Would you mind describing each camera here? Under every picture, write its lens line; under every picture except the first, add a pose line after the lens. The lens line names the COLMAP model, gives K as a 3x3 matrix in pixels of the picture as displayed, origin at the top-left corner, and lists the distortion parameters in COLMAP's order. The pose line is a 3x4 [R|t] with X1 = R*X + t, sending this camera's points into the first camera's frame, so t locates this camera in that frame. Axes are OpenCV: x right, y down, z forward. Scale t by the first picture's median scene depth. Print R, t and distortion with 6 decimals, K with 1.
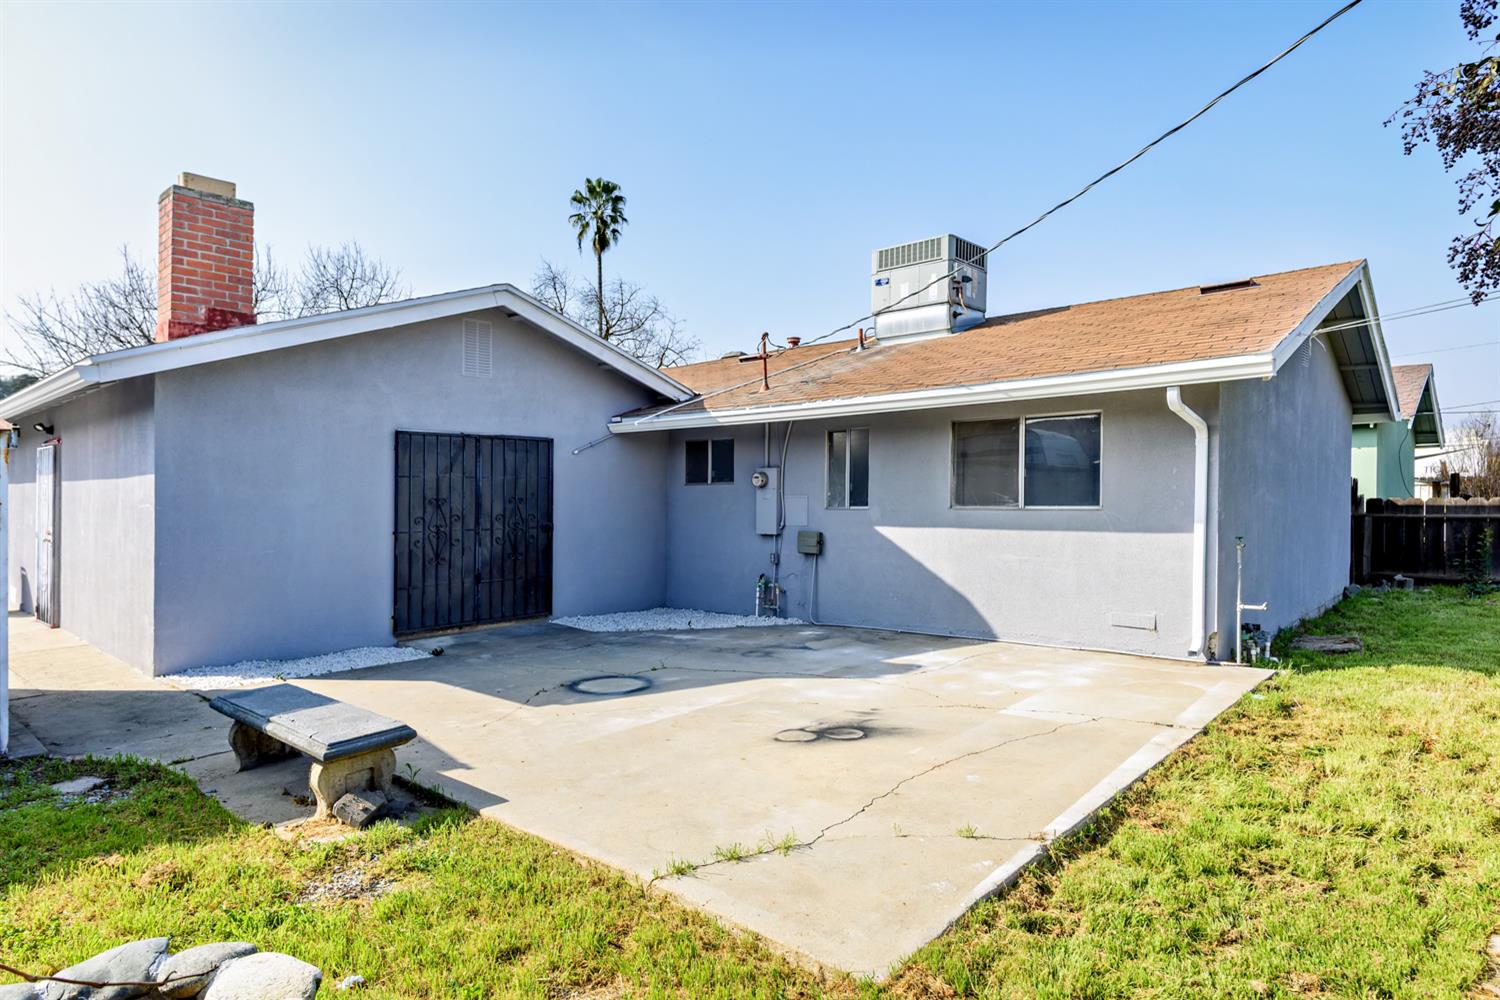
lens RADIAL K [[858.4, 0, 750.0], [0, 858.4, 500.0], [0, 0, 1]] dist [-0.002634, 0.000685]
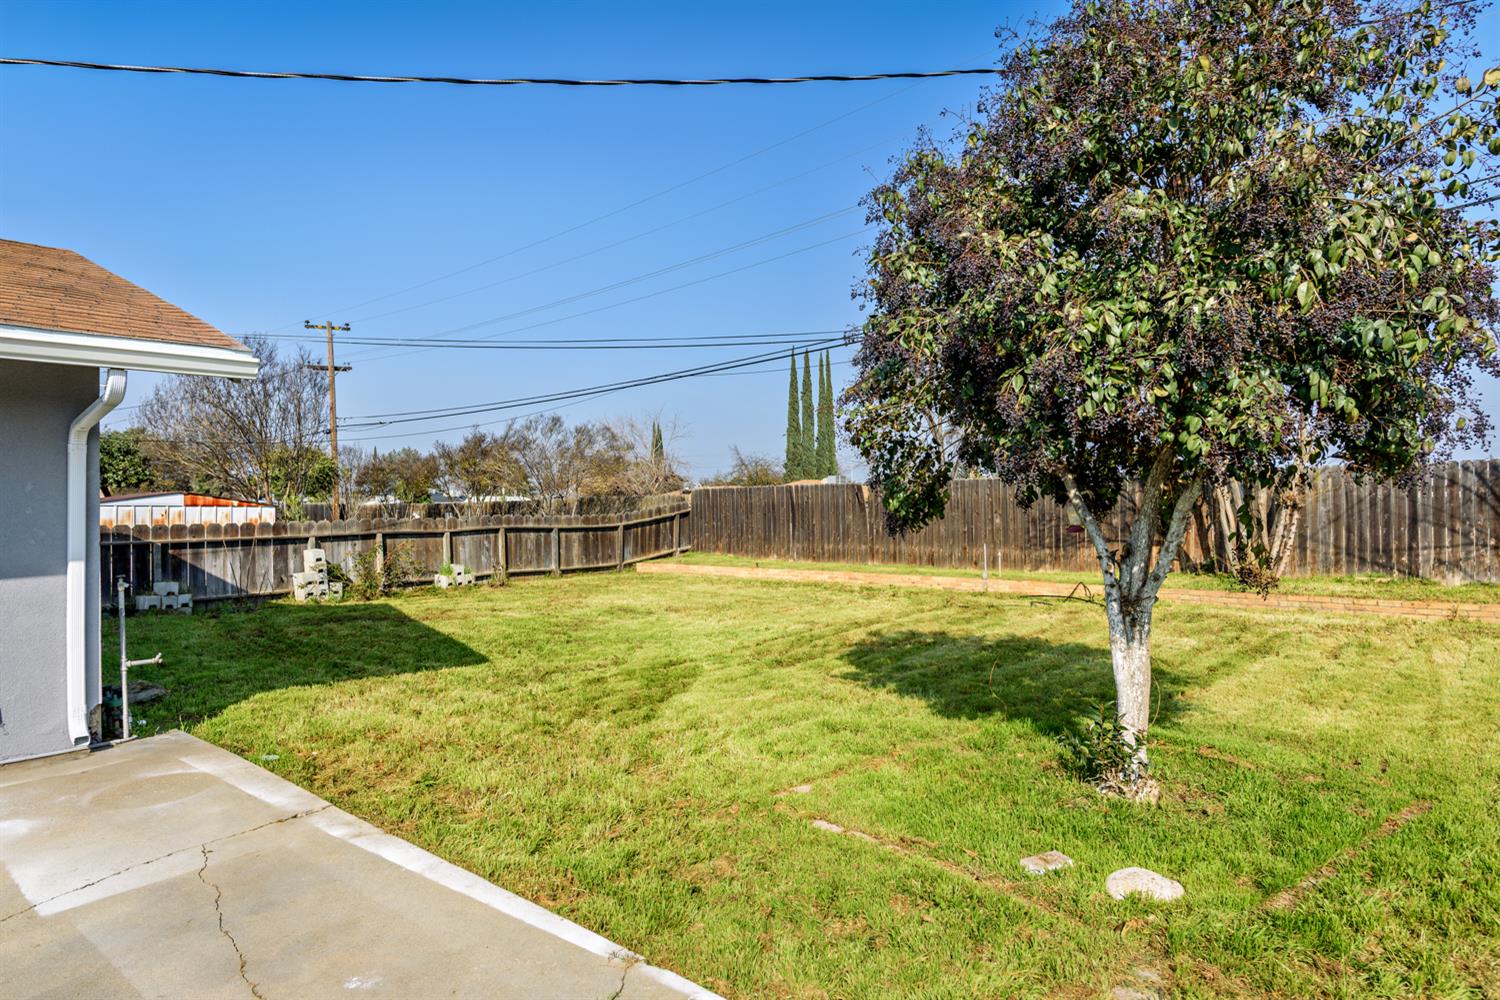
lens RADIAL K [[858.4, 0, 750.0], [0, 858.4, 500.0], [0, 0, 1]] dist [-0.002634, 0.000685]
pose [[-0.012298, 0.016774, 0.999784, -0.275235], [0.020176, 0.999660, -0.016524, -0.000273], [-0.999721, 0.019968, -0.012632, 0.567201]]
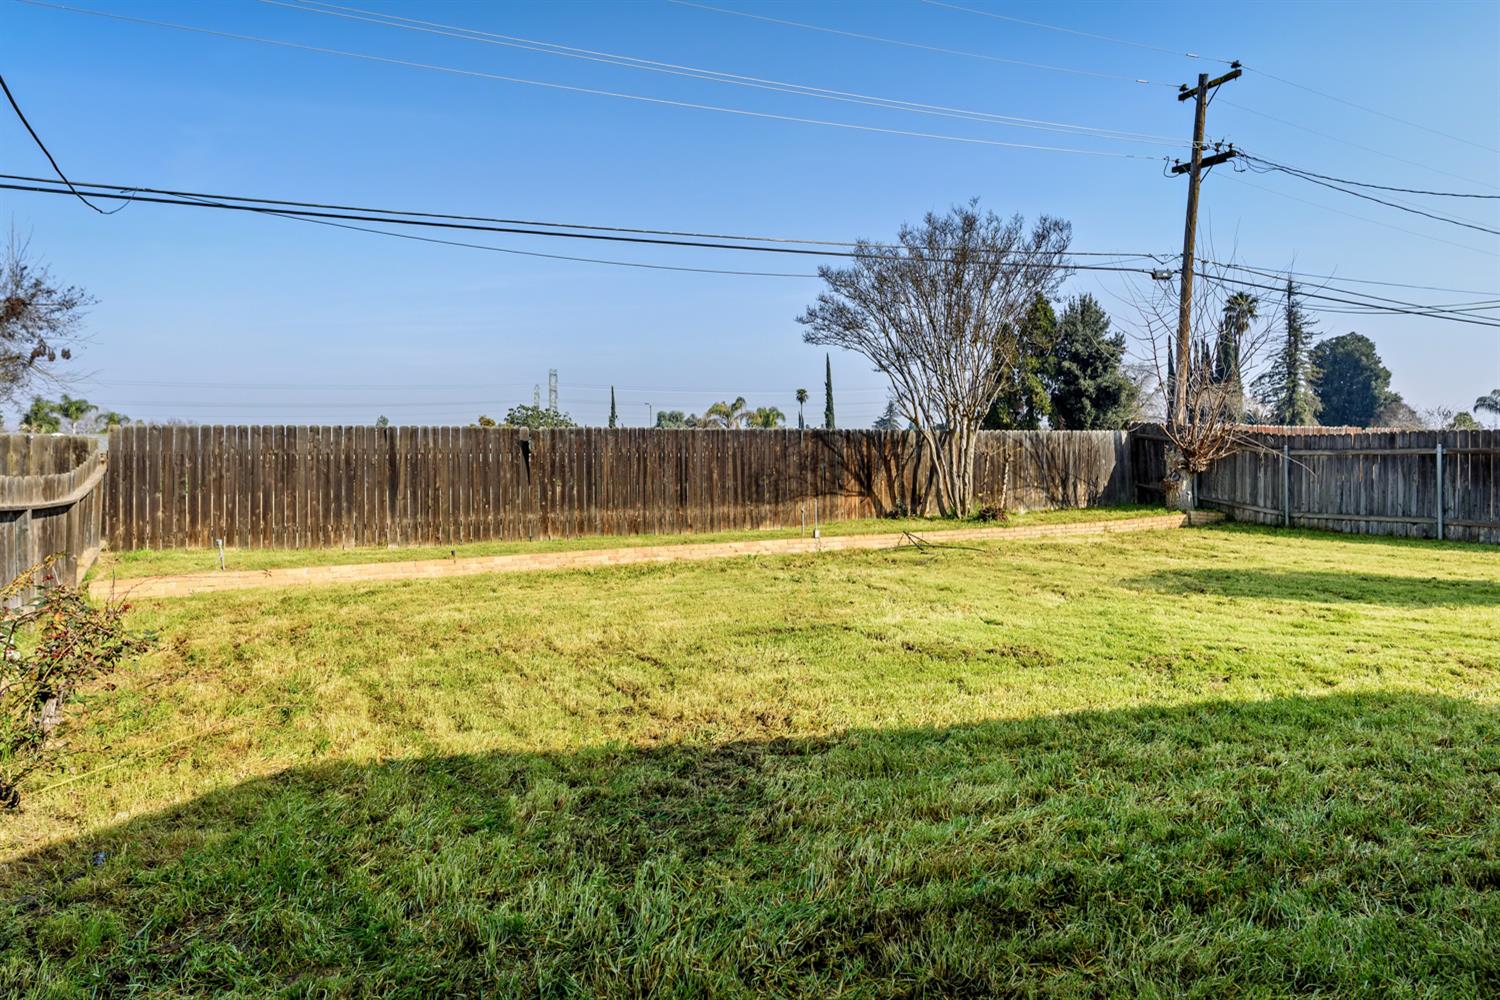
lens RADIAL K [[877.6, 0, 743.6], [0, 877.6, 462.4], [0, 0, 1]] dist [-0.002978, -0.000173]
pose [[-0.937253, 0.016352, 0.348266, 1.650196], [0.019836, 0.999783, 0.006440, -0.020749], [-0.348085, 0.012944, -0.937374, 2.202659]]
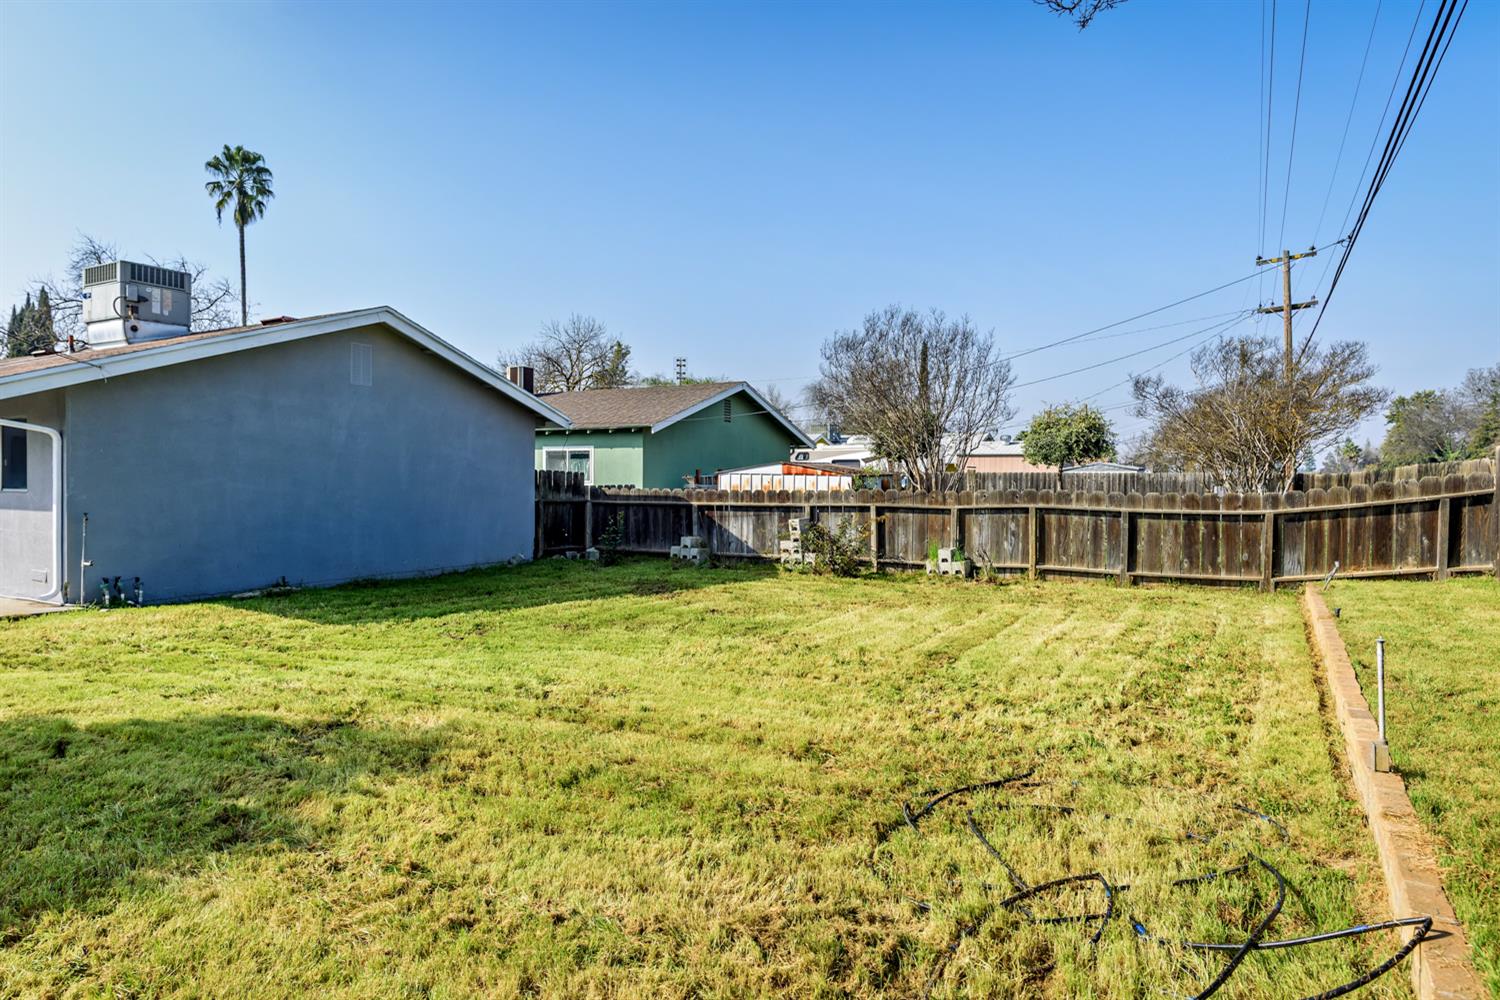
lens RADIAL K [[867.3, 0, 750.0], [0, 867.3, 500.0], [0, 0, 1]] dist [-0.004173, 0.000317]
pose [[0.975331, 0.009278, 0.220552, 1.700945], [-0.012319, 0.999847, 0.012417, -0.008369], [-0.220403, -0.014827, 0.975296, -0.760013]]
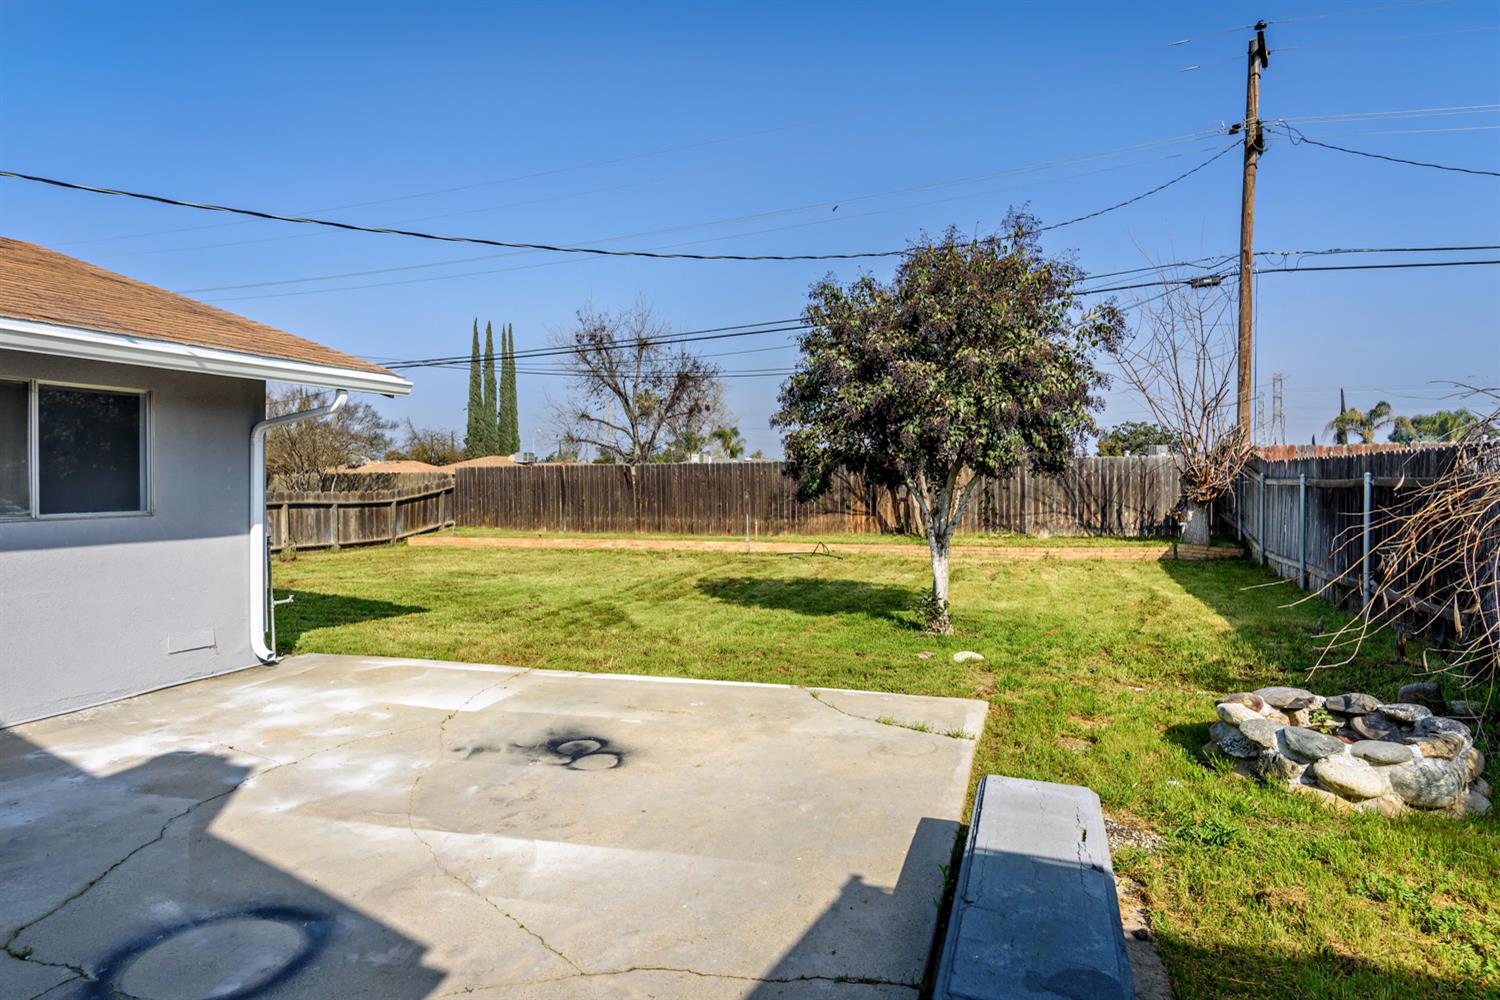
lens RADIAL K [[867.3, 0, 750.0], [0, 867.3, 500.0], [0, 0, 1]] dist [-0.004173, 0.000317]
pose [[-0.388420, -0.009844, 0.921430, -0.788271], [0.016107, 0.999718, 0.017470, -0.011774], [-0.921342, 0.021627, -0.388152, 1.121049]]
